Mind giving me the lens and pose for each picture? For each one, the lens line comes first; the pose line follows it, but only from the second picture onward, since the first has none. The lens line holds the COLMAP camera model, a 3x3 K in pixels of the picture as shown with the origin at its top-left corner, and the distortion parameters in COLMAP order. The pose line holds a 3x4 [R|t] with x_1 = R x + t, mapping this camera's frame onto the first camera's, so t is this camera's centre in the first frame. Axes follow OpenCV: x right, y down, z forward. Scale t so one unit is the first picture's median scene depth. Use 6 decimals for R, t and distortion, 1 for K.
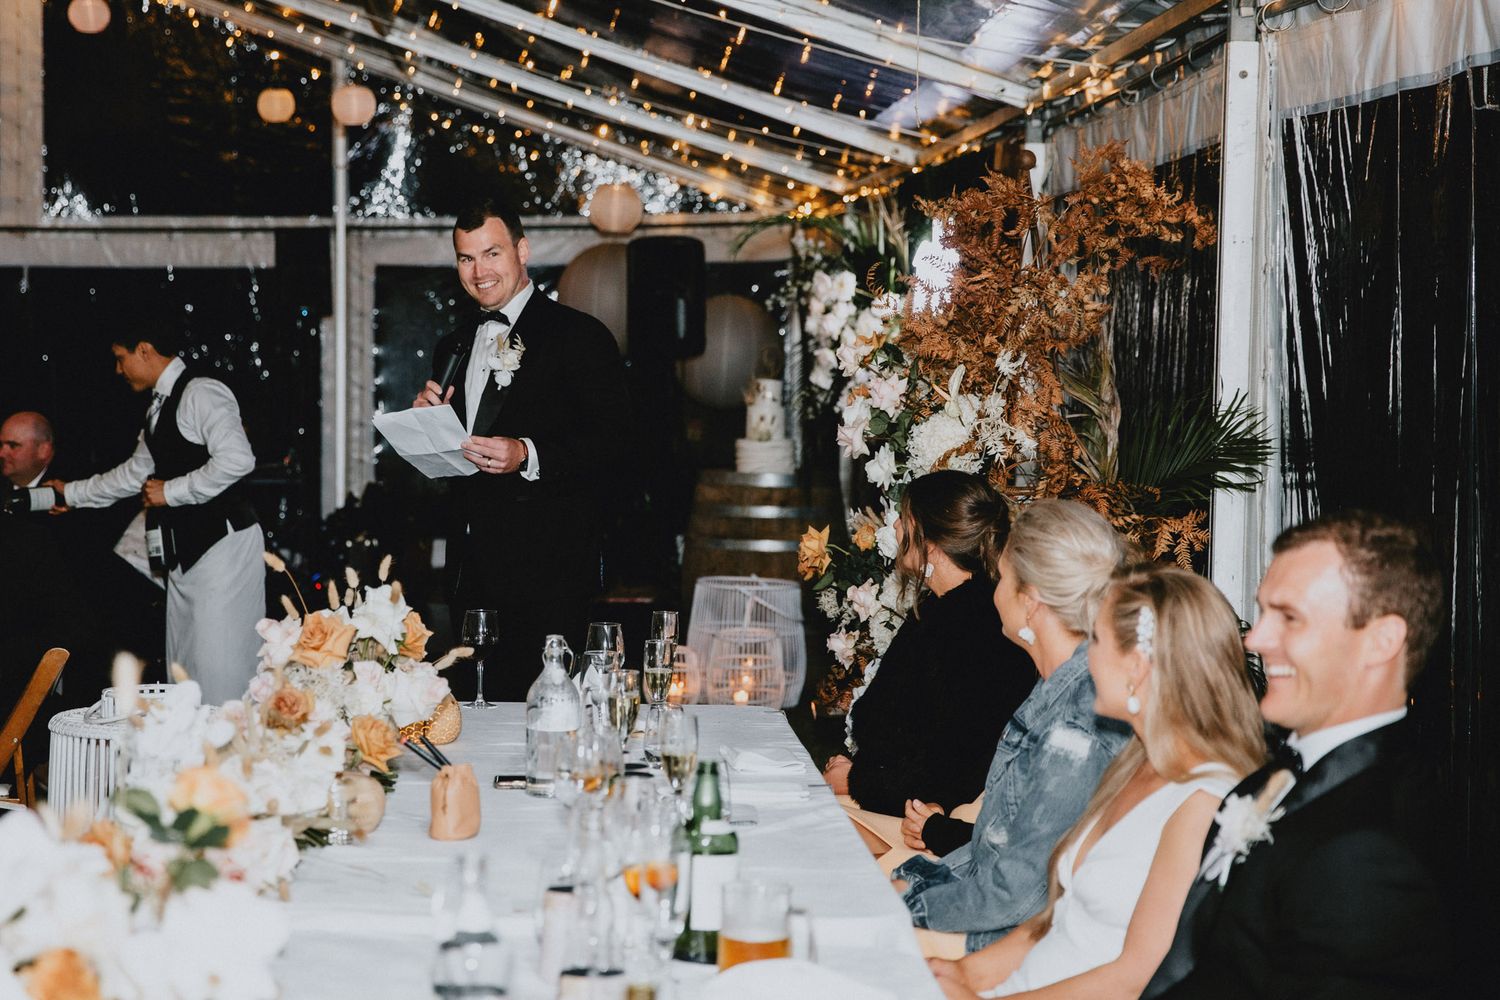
lens RADIAL K [[2704.0, 0, 750.0], [0, 2704.0, 500.0], [0, 0, 1]] dist [-0.440046, 0.142438]
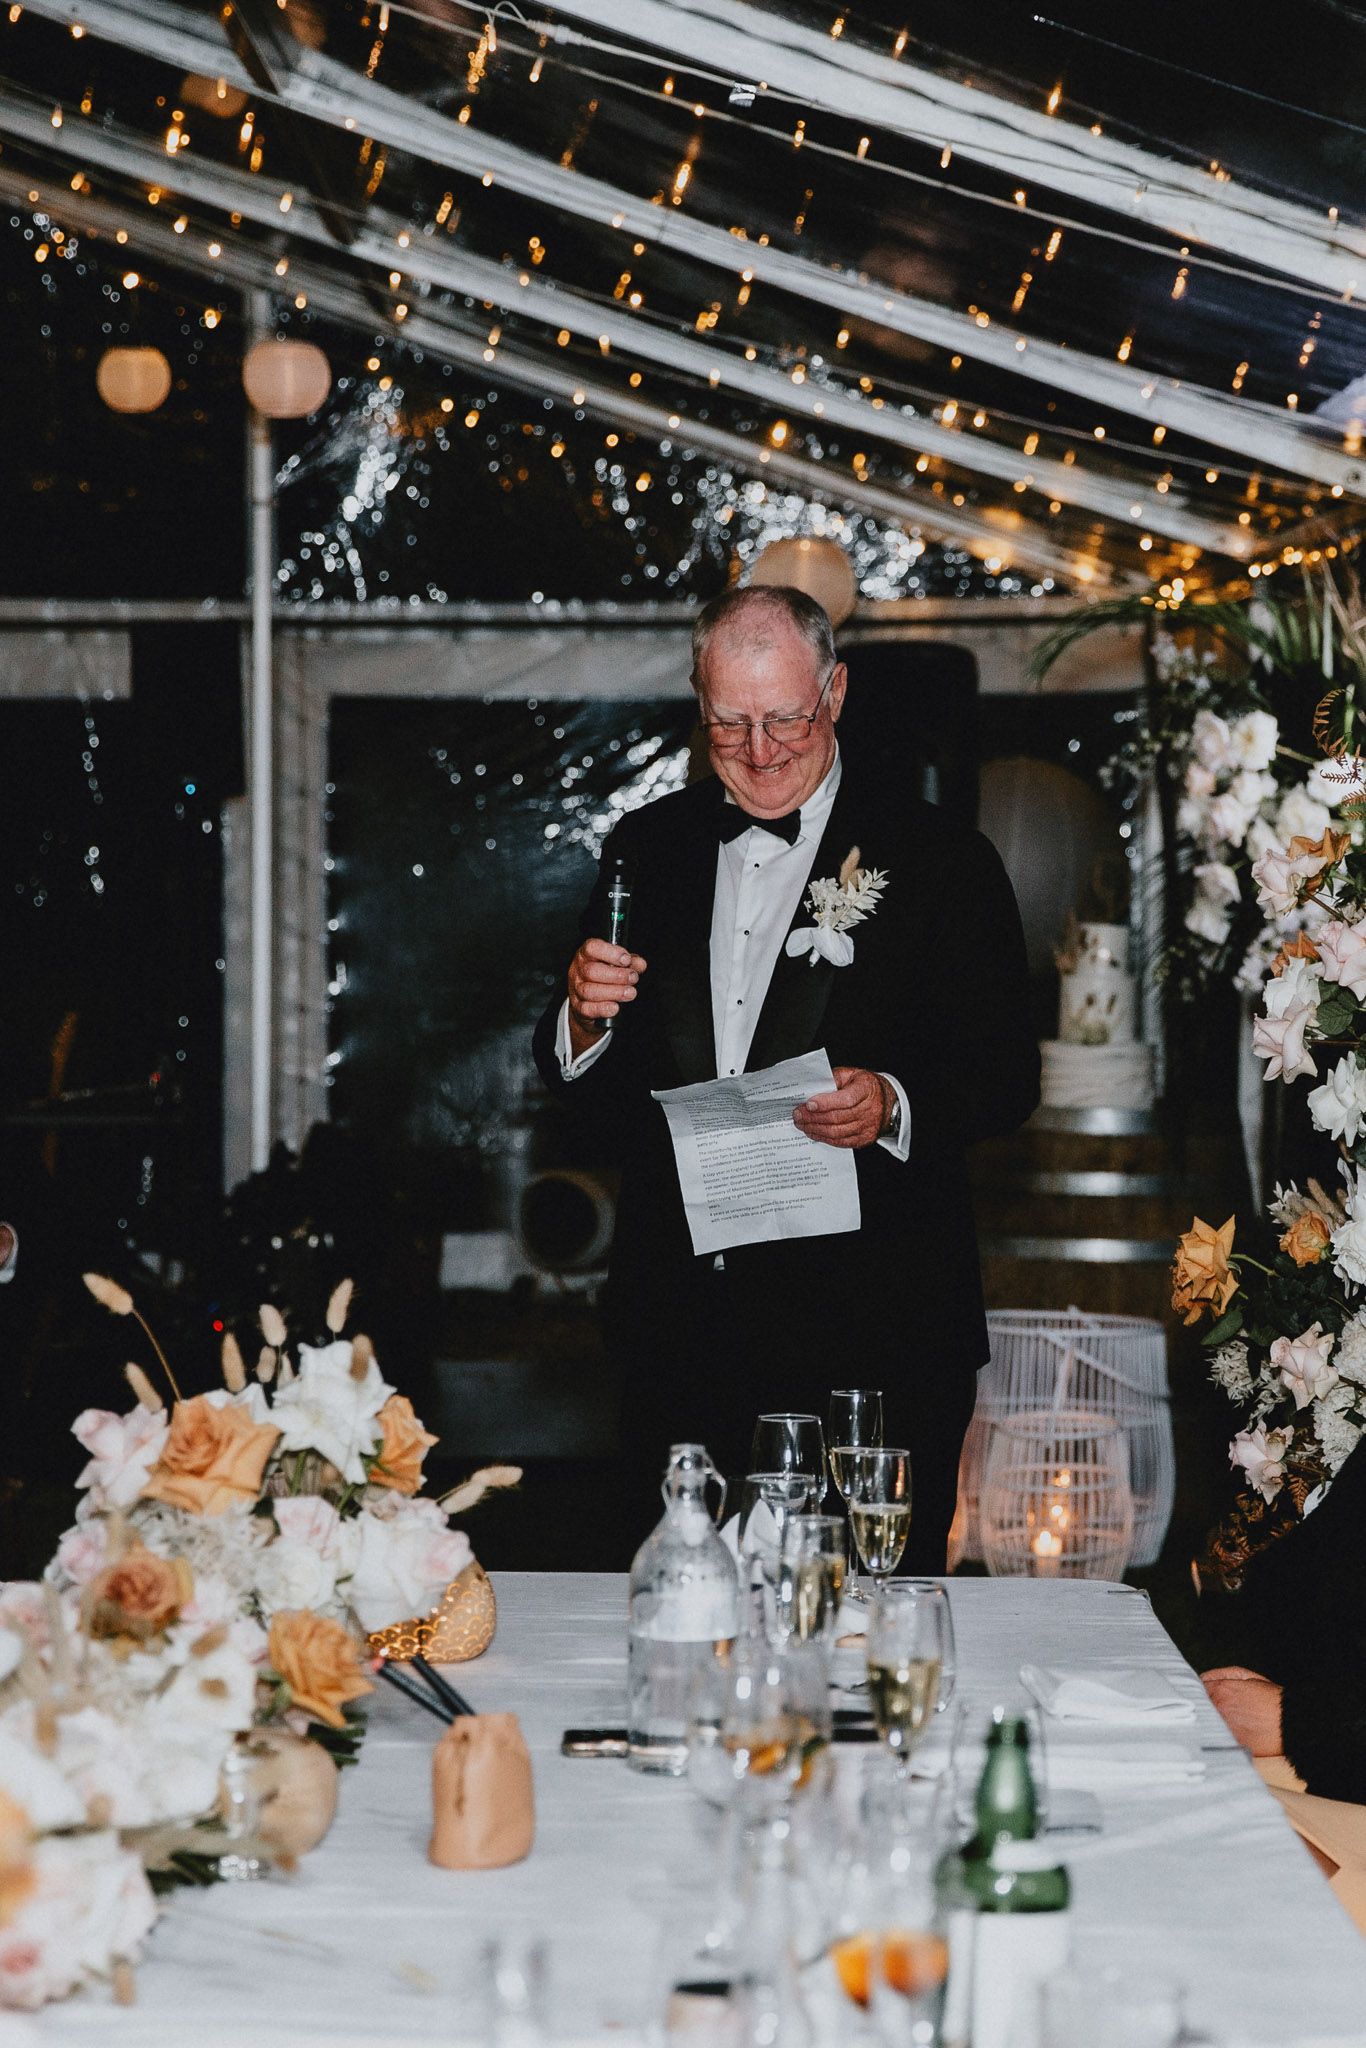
lens RADIAL K [[3309.0, 0, 685.2], [0, 3309.0, 990.3], [0, 0, 1]] dist [-0.520235, 0.129701]
pose [[0.998510, 0.002538, -0.054503, -0.039486], [-0.003858, 0.999701, -0.024128, -0.017467], [0.054425, 0.024302, 0.998222, 0.392391]]
